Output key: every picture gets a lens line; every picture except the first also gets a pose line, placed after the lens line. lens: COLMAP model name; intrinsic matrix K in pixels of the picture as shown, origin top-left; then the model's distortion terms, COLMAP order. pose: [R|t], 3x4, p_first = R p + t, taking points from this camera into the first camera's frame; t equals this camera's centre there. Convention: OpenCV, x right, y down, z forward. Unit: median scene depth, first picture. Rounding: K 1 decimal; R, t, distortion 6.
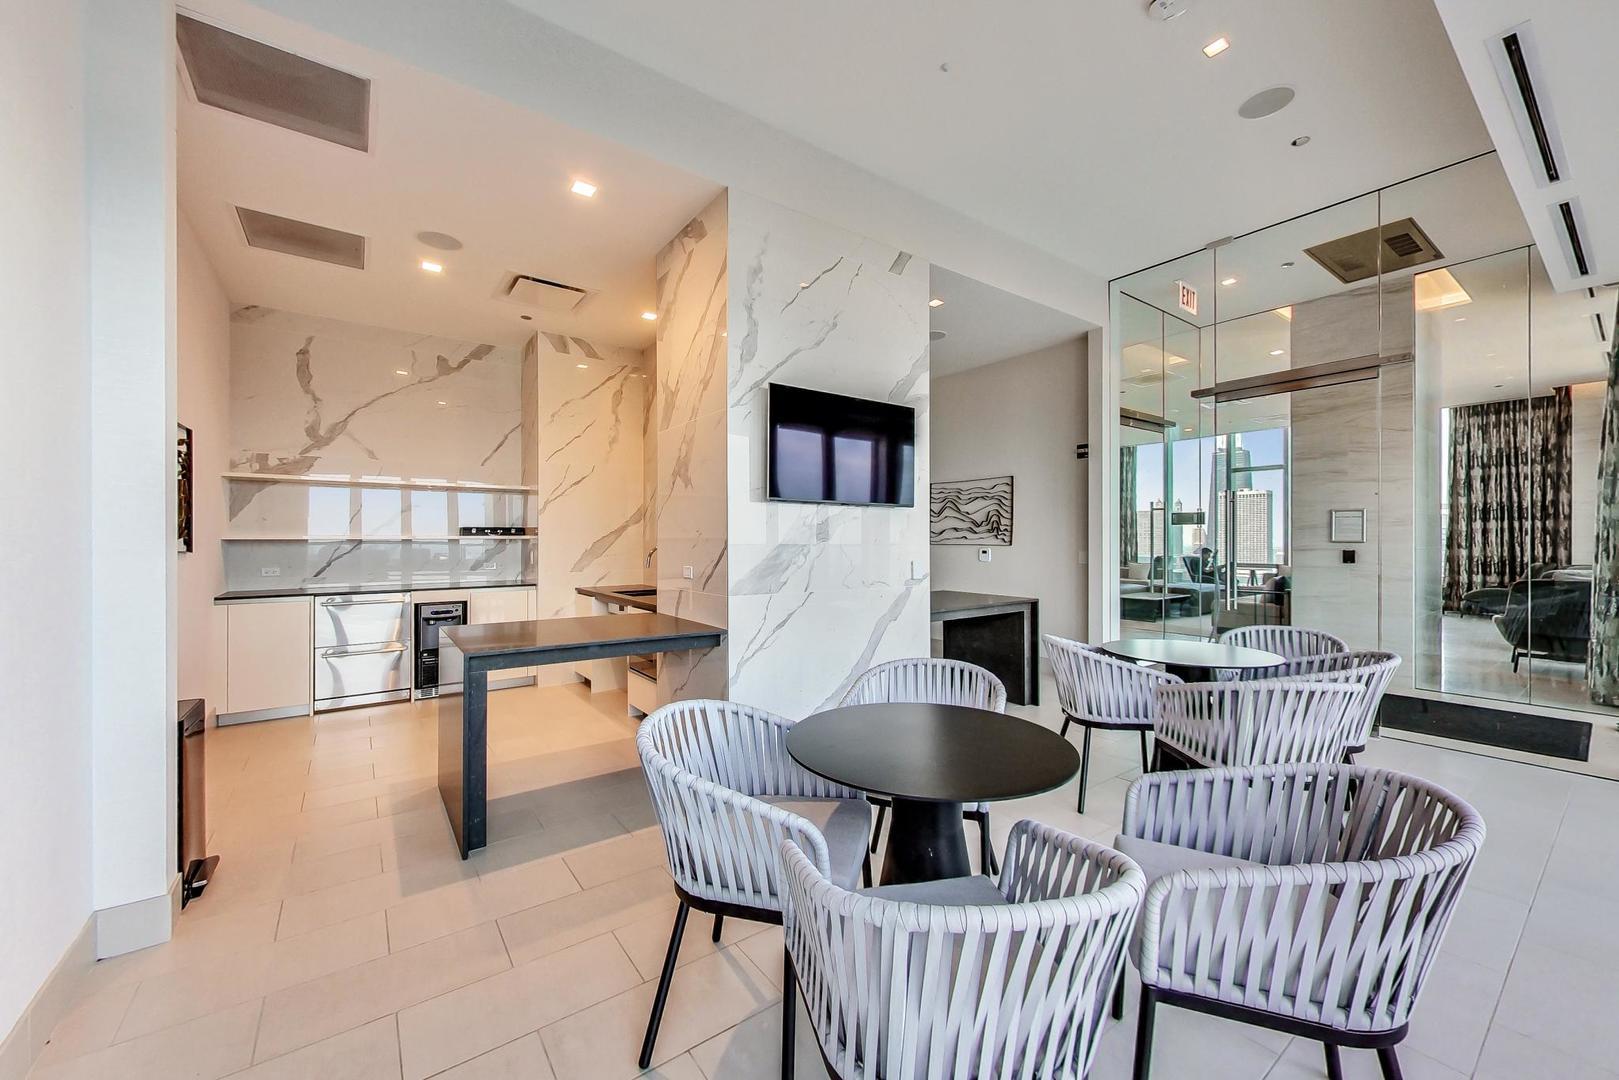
lens RADIAL K [[598.5, 0, 809.5], [0, 598.5, 540.0], [0, 0, 1]] dist [0.000388, 0.000193]
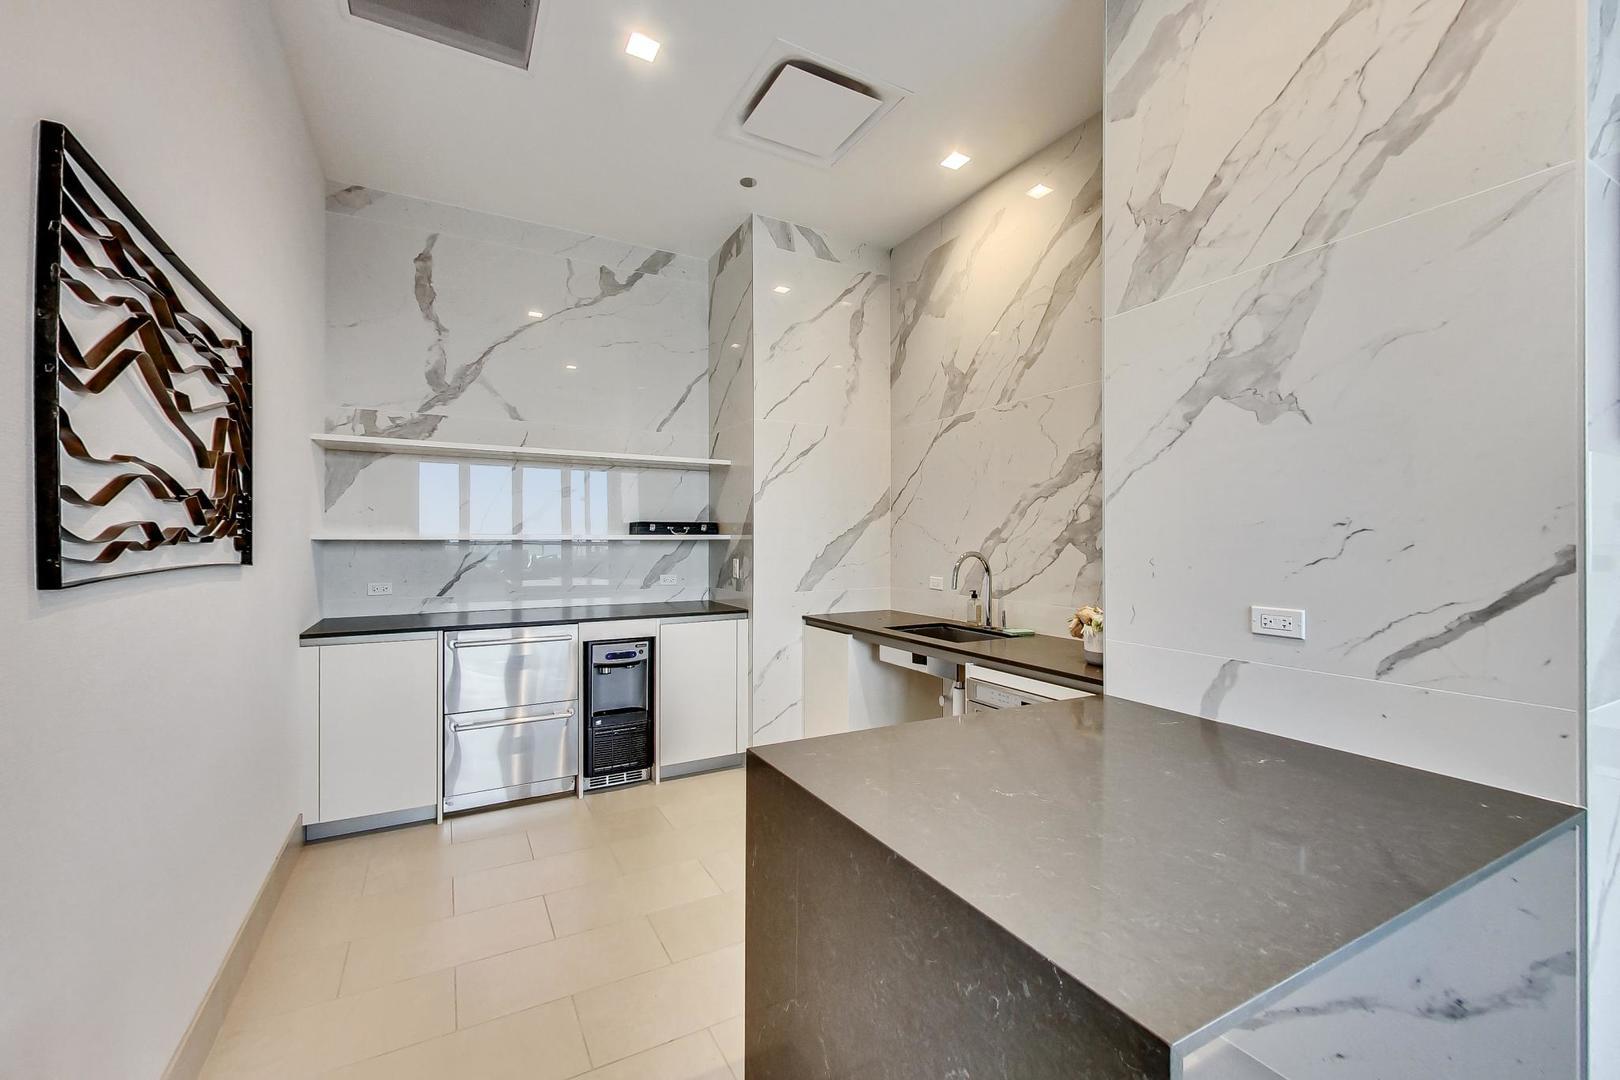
lens RADIAL K [[657.0, 0, 810.9], [0, 657.0, 544.4], [0, 0, 1]] dist [-0.001774, -0.000300]
pose [[0.989589, 0.003168, -0.143890, -0.311234], [-0.002494, 0.999985, 0.004861, -0.000480], [0.143903, -0.004451, 0.989582, 0.336360]]
